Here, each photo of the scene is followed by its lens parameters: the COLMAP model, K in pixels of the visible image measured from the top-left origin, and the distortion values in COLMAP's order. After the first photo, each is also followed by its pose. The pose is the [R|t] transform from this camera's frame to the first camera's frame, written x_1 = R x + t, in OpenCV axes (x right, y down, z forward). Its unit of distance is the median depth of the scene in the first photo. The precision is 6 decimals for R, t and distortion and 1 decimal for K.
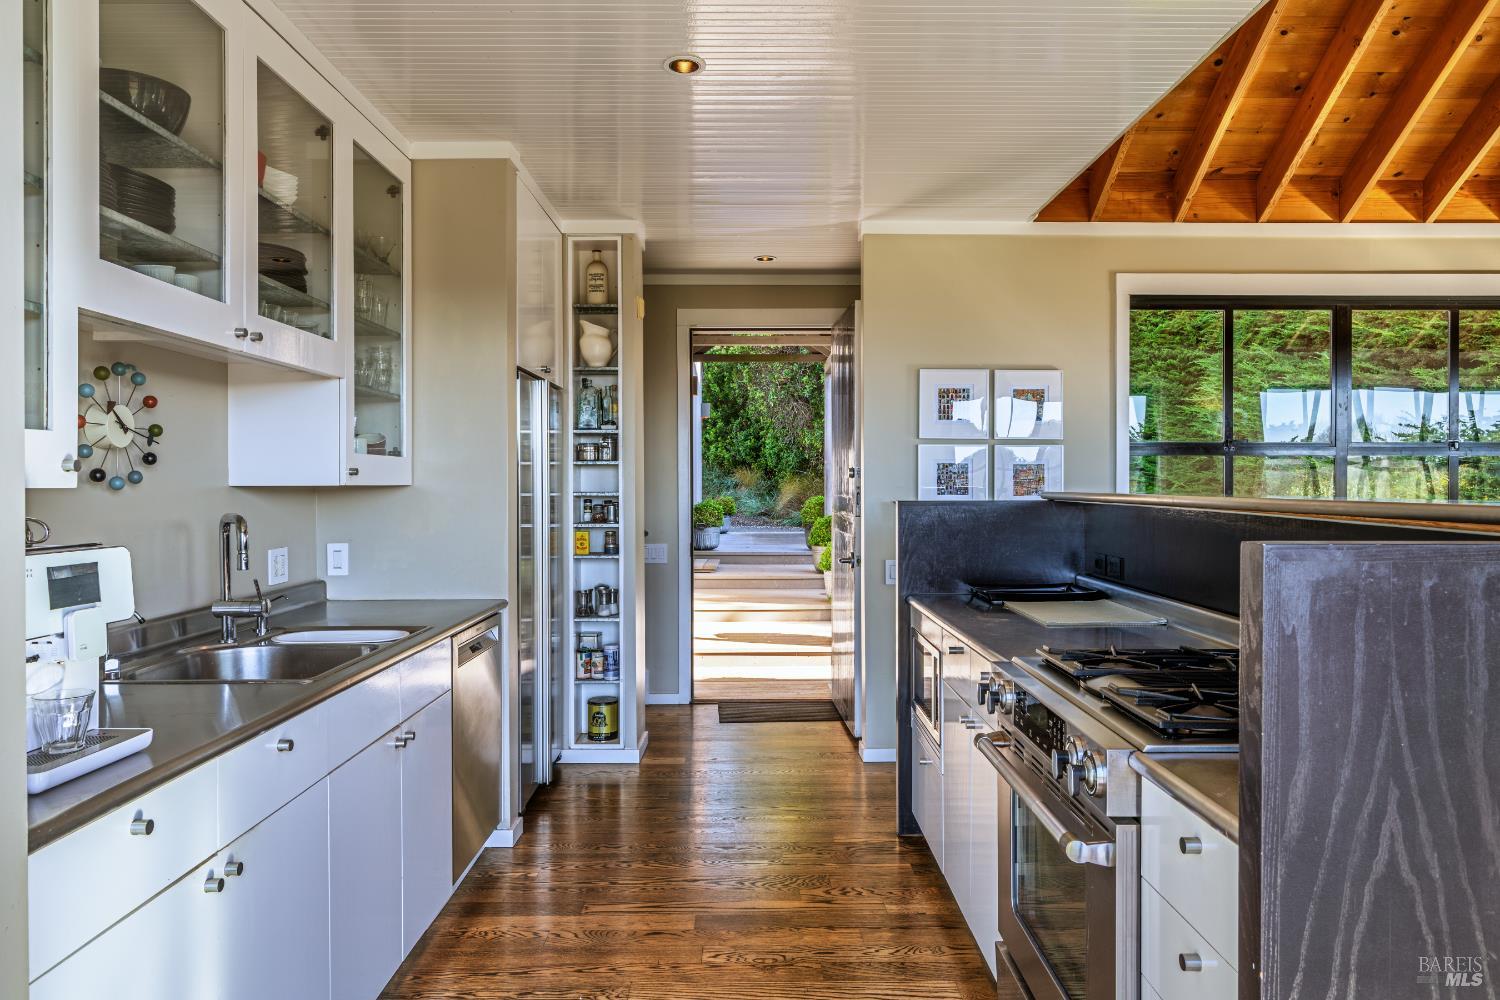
lens RADIAL K [[981.7, 0, 733.1], [0, 981.7, 473.3], [0, 0, 1]] dist [-0.002916, -0.000576]
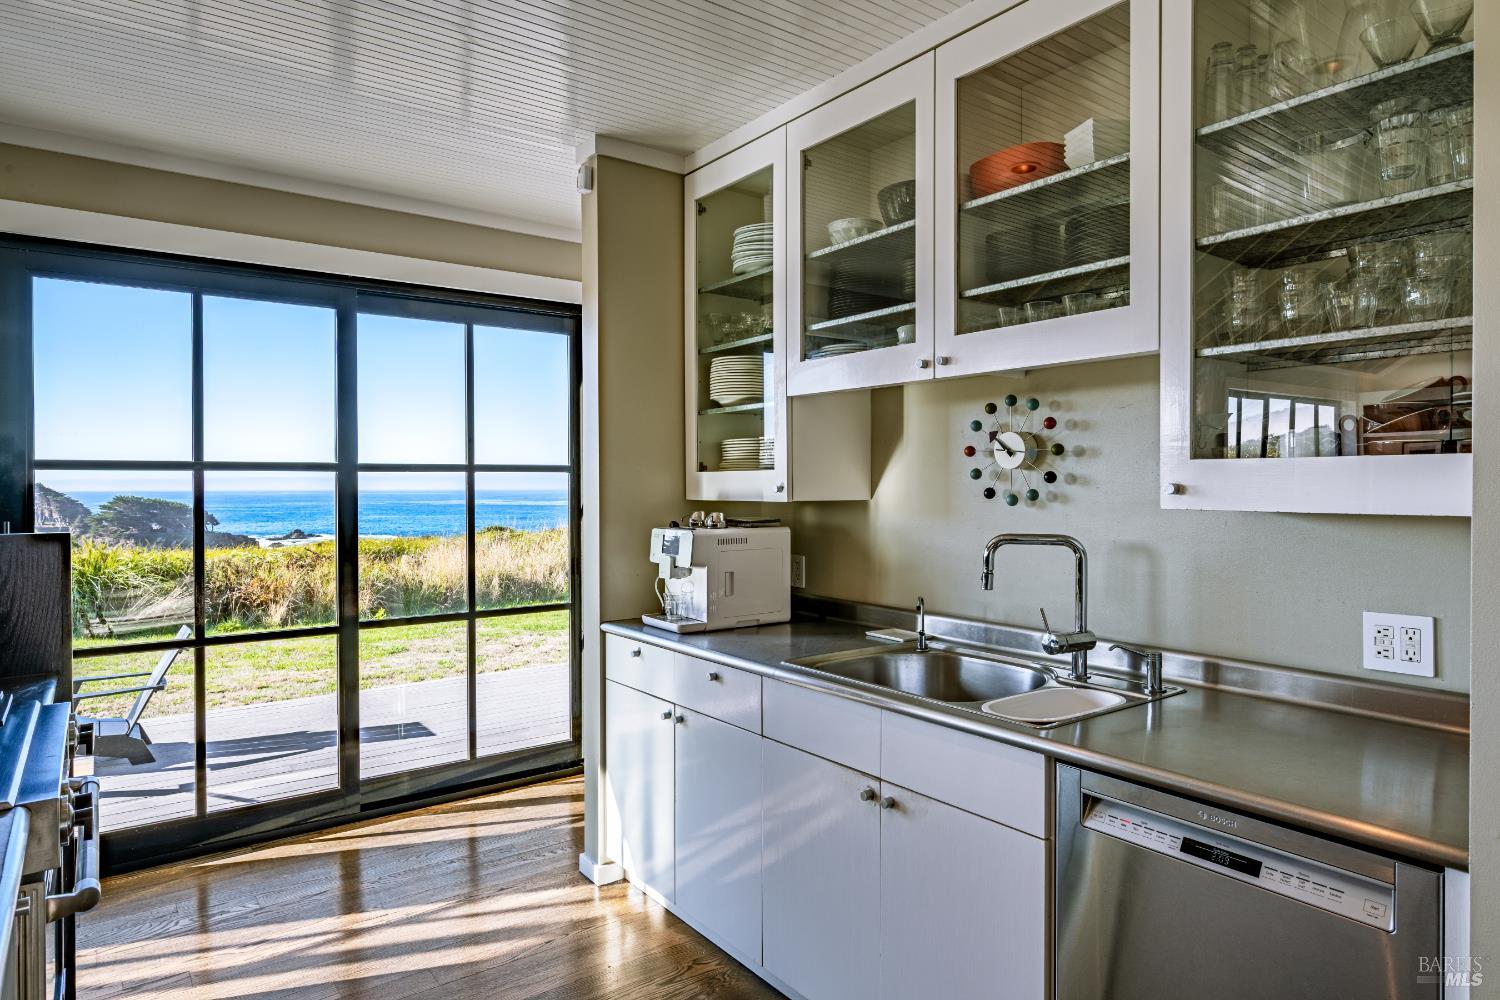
lens RADIAL K [[890.9, 0, 760.8], [0, 890.9, 492.2], [0, 0, 1]] dist [0.002732, 0.000147]
pose [[-0.798381, 0.007546, -0.602105, 0.120178], [0.008330, 0.999964, 0.001487, -0.001697], [0.602095, -0.003828, -0.798415, 0.838749]]
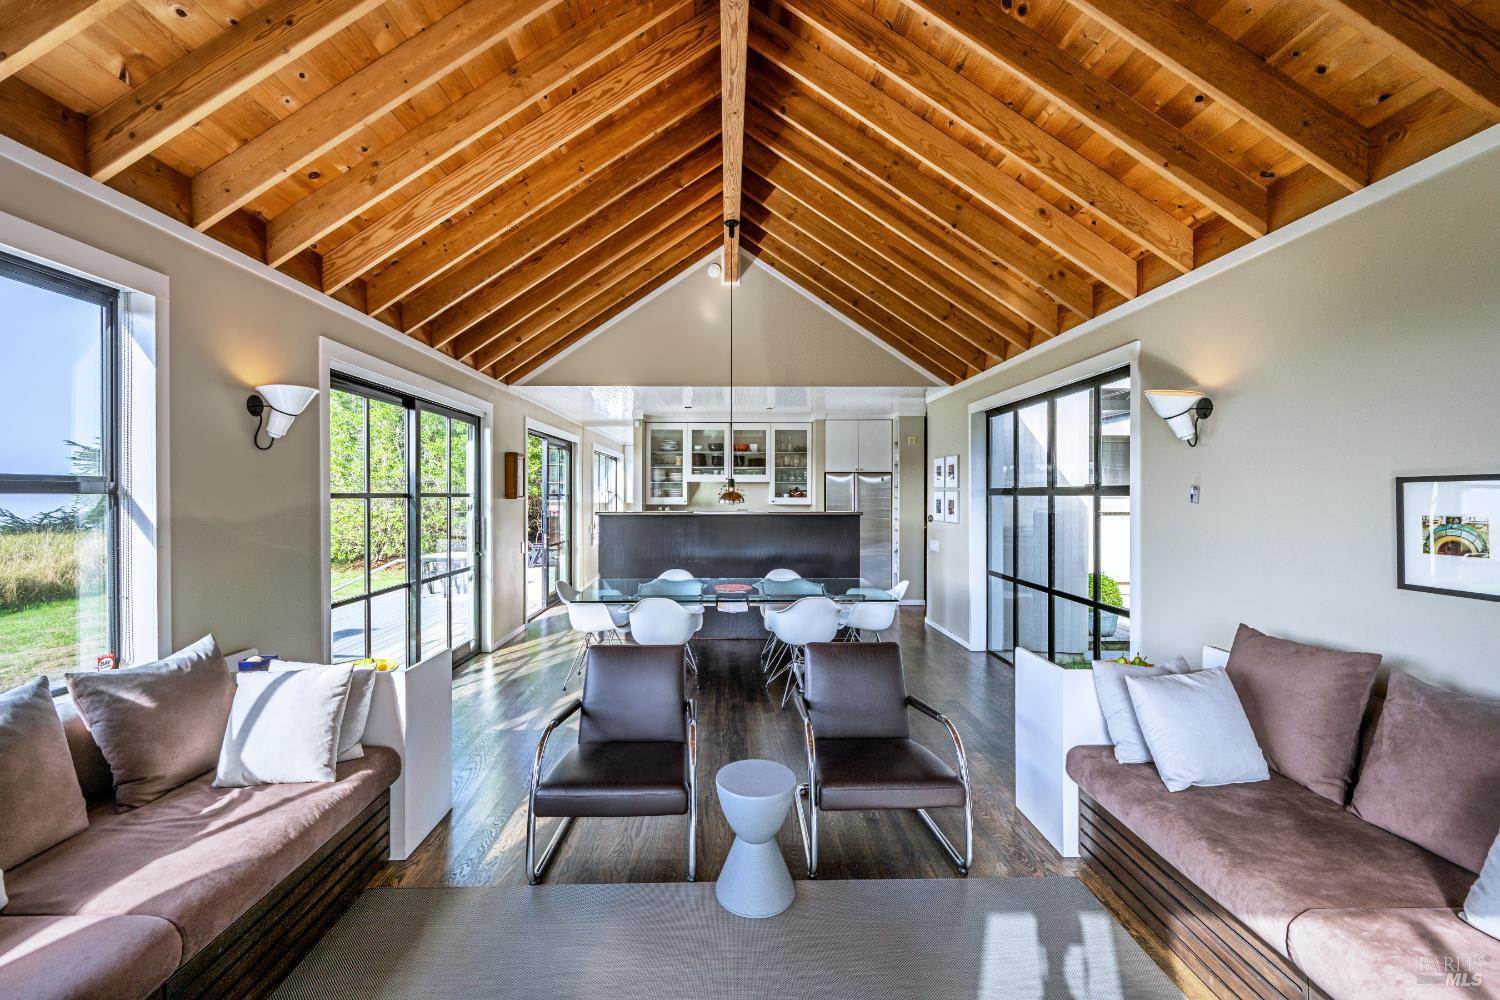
lens RADIAL K [[595.5, 0, 755.4], [0, 595.5, 495.7], [0, 0, 1]] dist [0.001468, 0.000939]
pose [[0.030402, 0.003410, -0.999532, 1.572168], [0.006408, 0.999973, 0.003607, -0.025255], [0.999517, -0.006515, 0.030380, 0.531615]]
